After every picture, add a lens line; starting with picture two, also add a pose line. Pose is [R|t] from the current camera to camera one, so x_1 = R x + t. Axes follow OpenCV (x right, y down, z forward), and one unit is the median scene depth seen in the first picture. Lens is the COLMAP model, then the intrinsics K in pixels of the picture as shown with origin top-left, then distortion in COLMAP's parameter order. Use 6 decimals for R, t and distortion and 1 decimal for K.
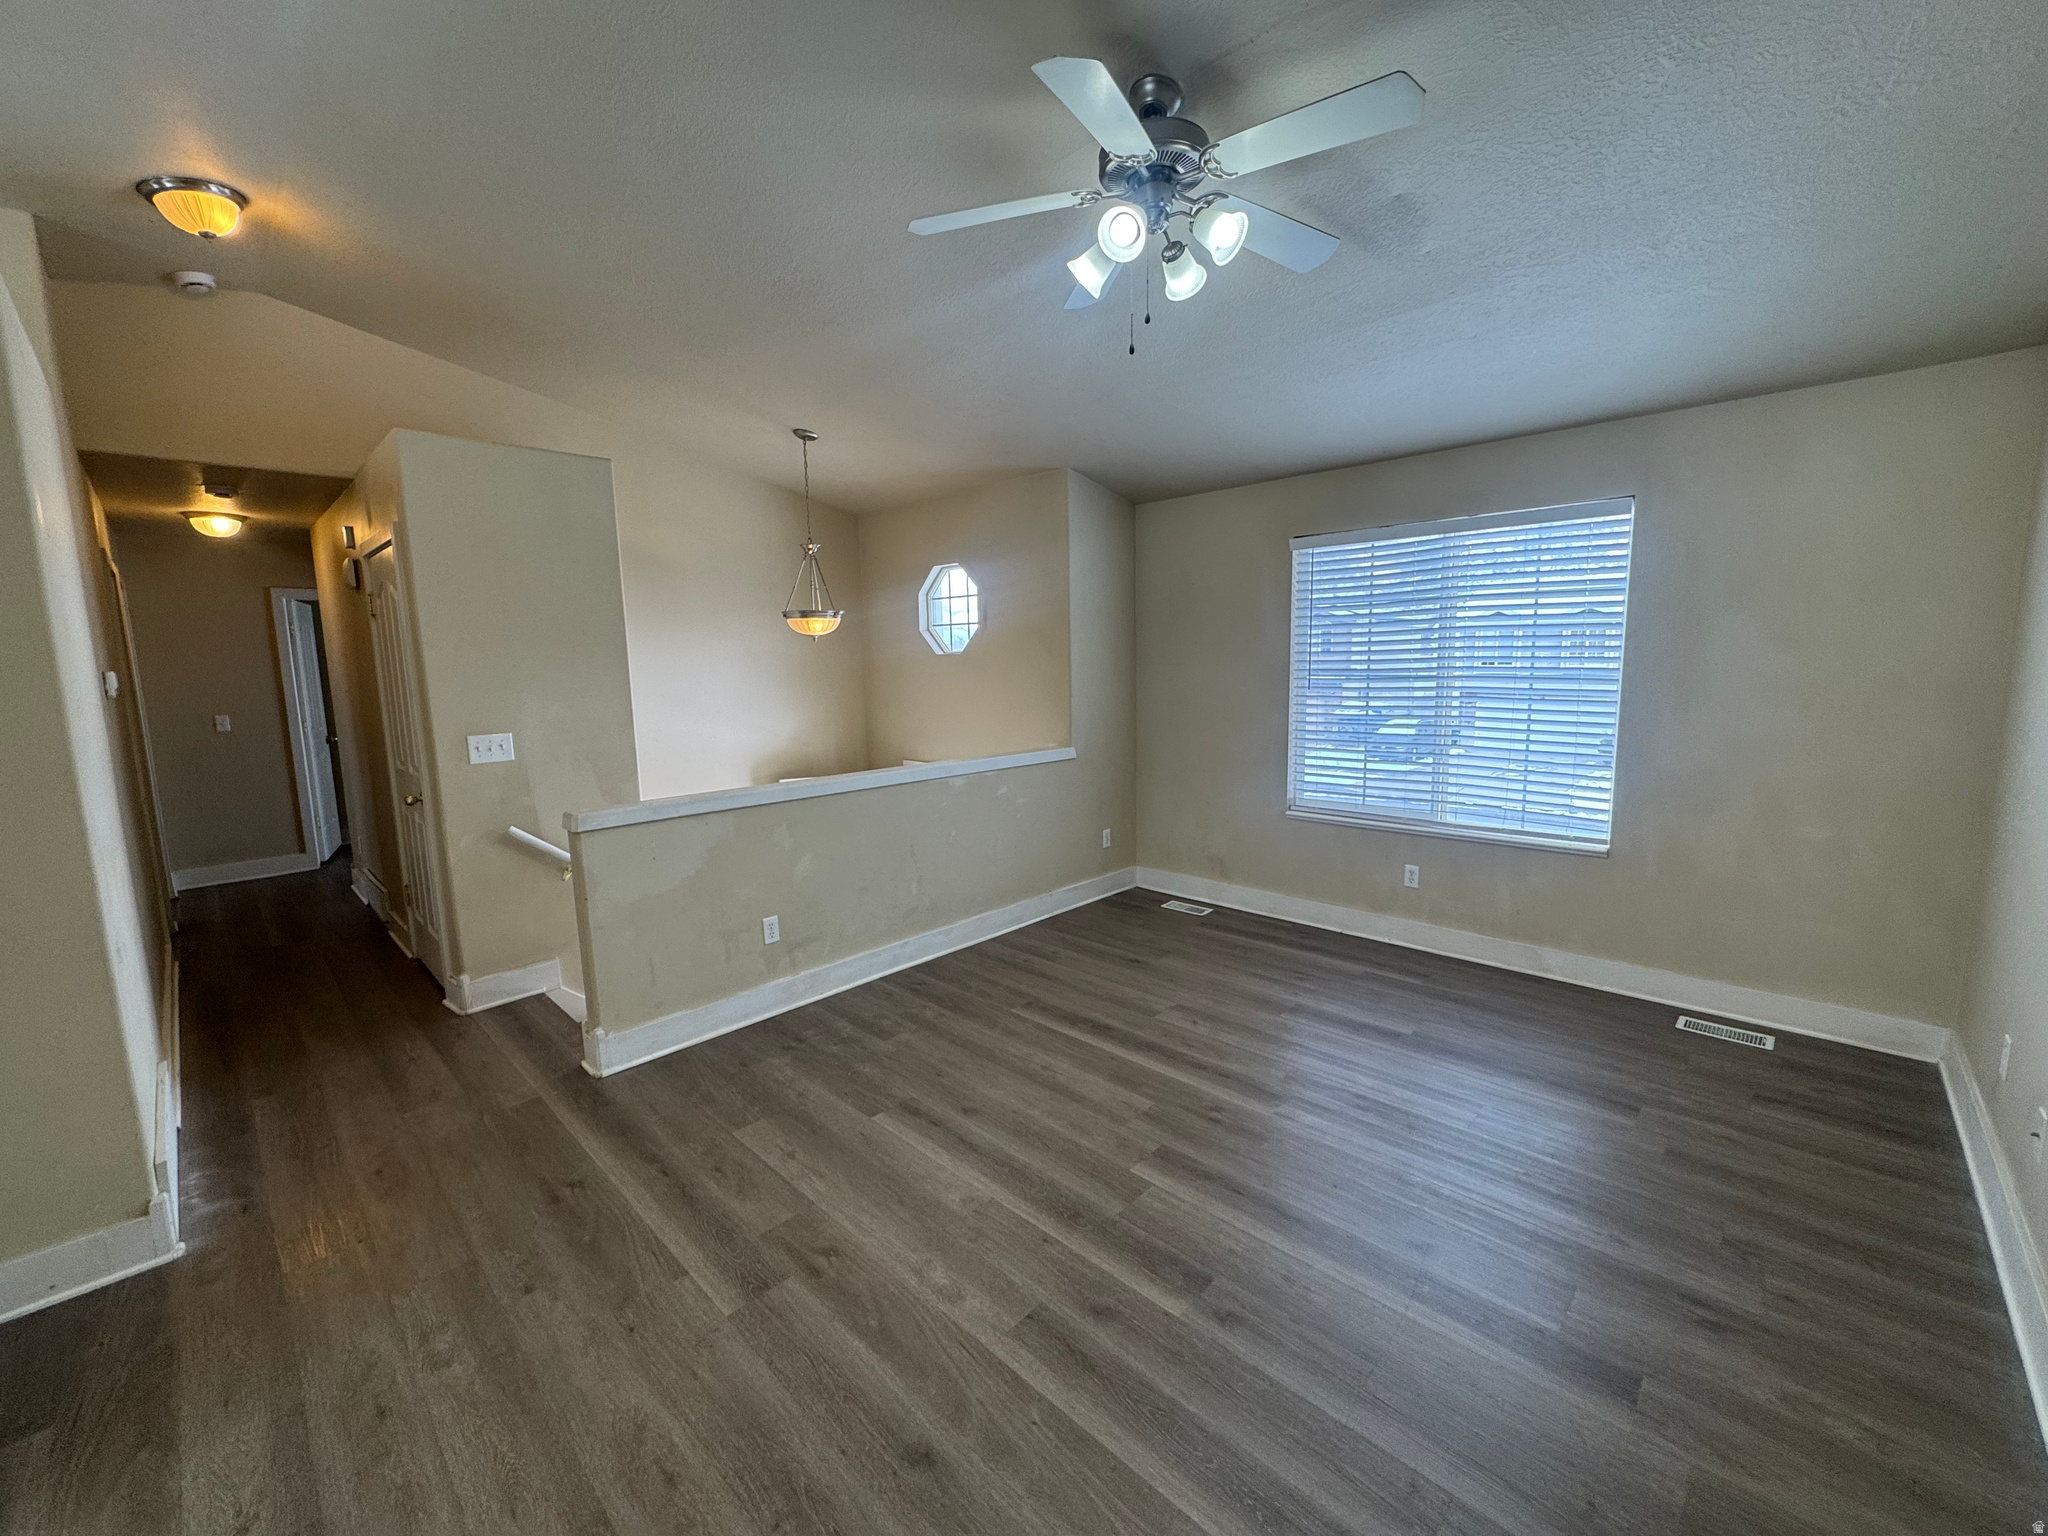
lens RADIAL K [[815.3, 0, 1018.2], [0, 815.3, 764.8], [0, 0, 1]] dist [-0.002416, 0.000200]
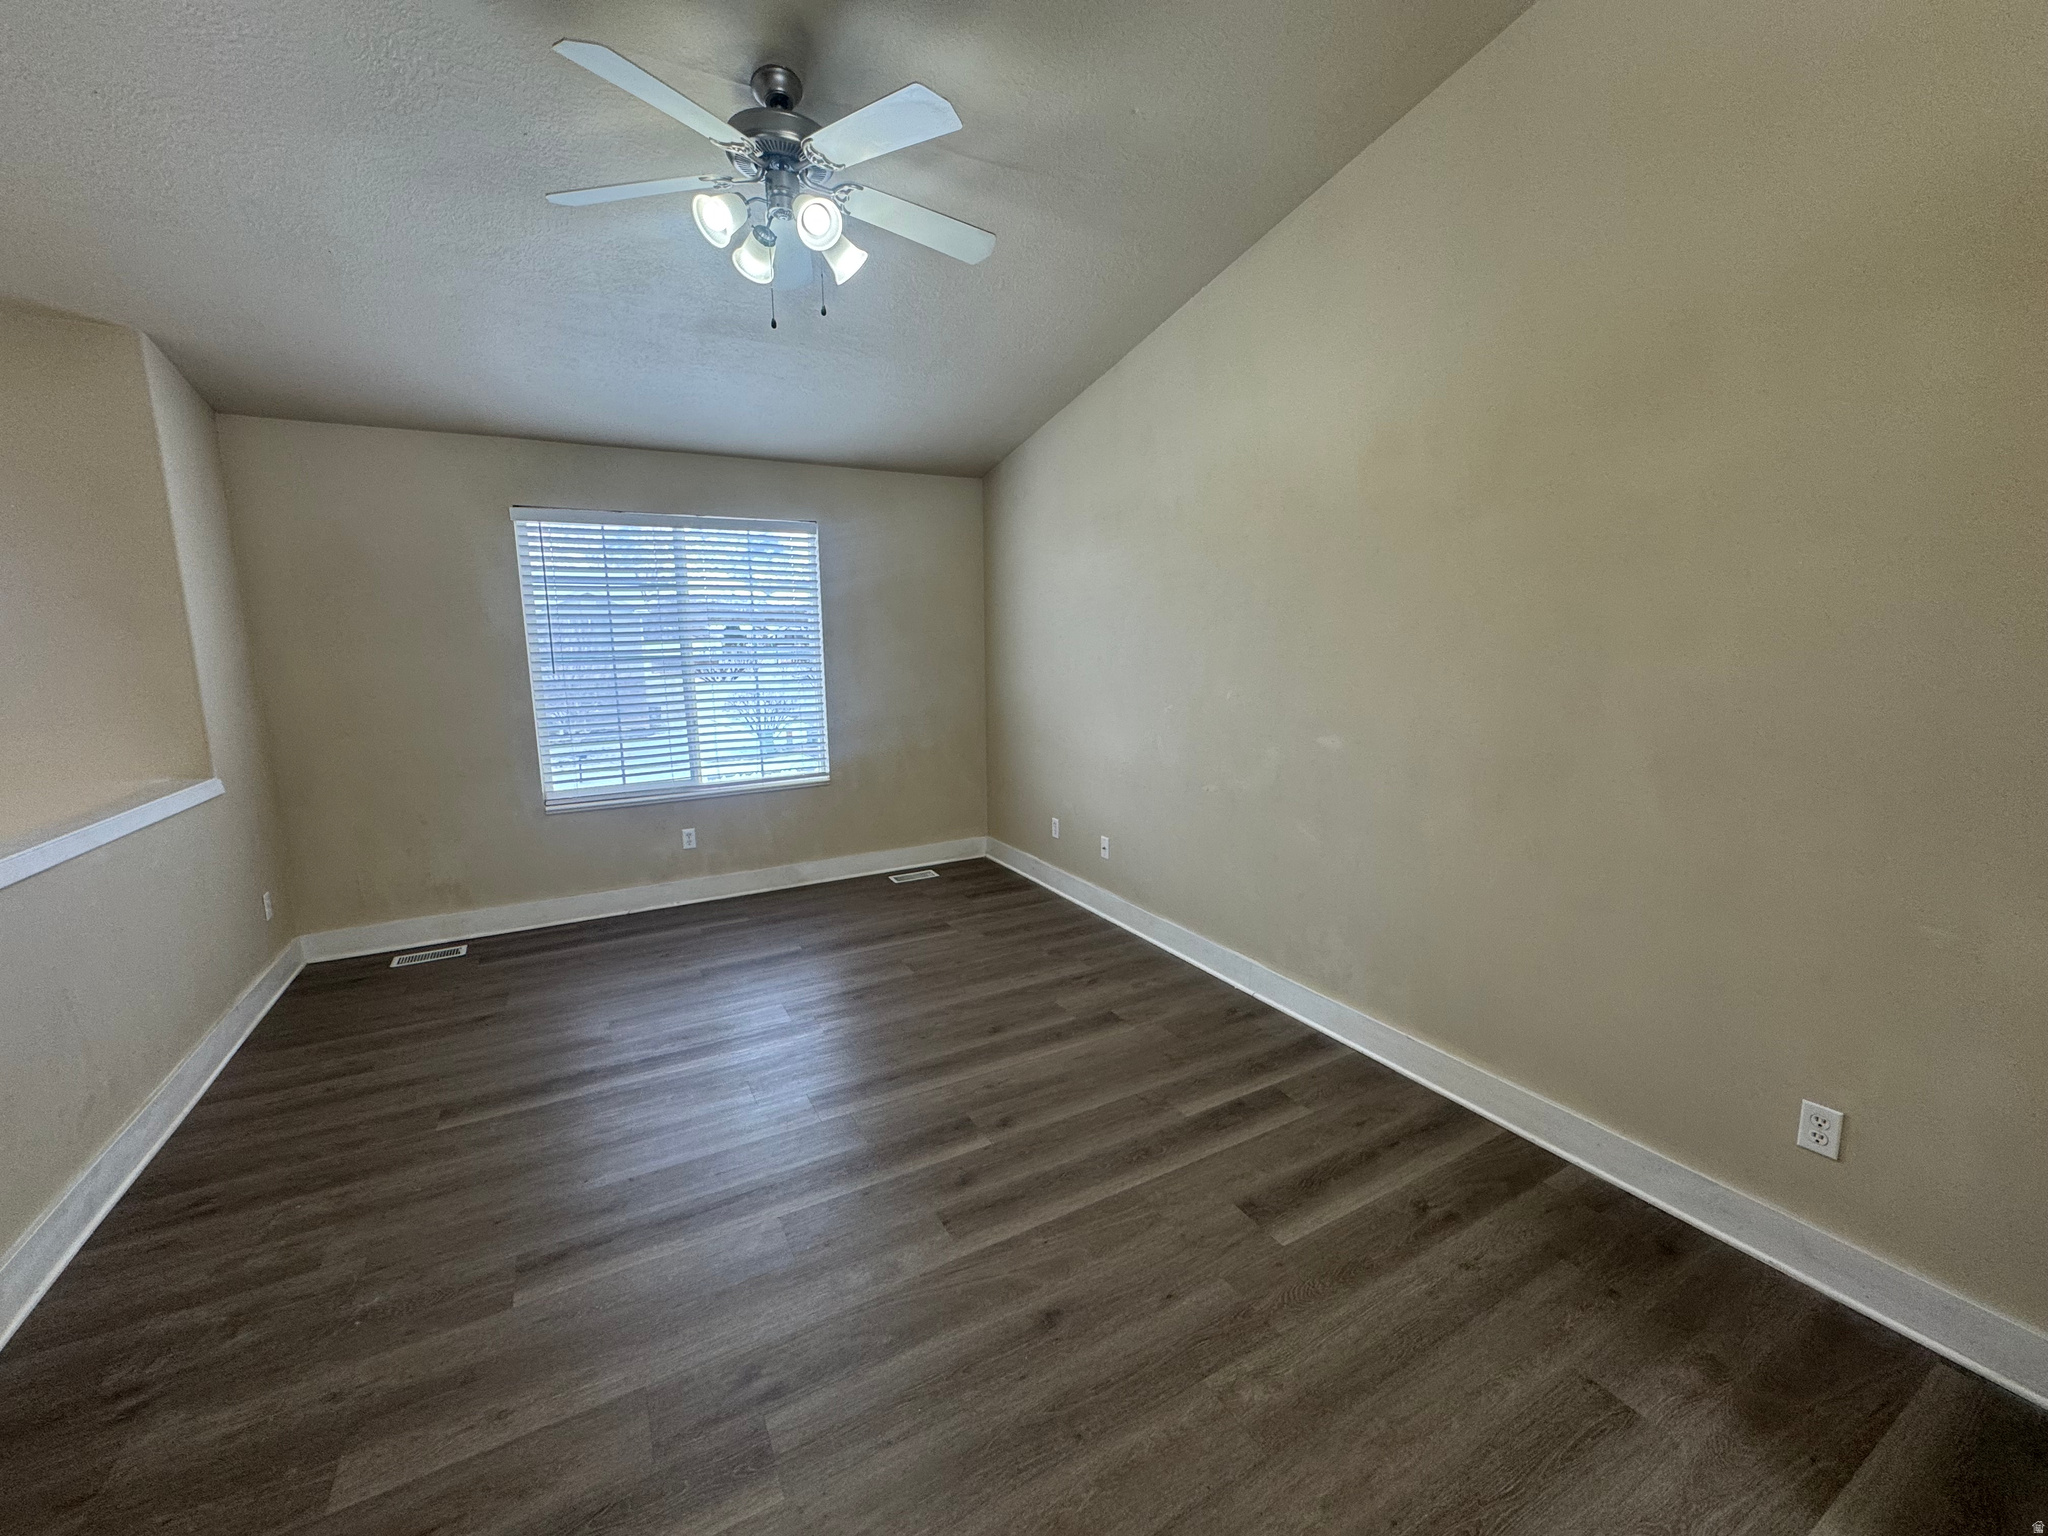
lens RADIAL K [[815.3, 0, 1018.0], [0, 815.3, 771.4], [0, 0, 1]] dist [-0.002416, 0.000200]
pose [[0.287686, -0.143737, 0.946877, -0.506141], [0.130401, 0.985345, 0.109958, -0.019893], [-0.948806, 0.091840, 0.302213, 0.284076]]
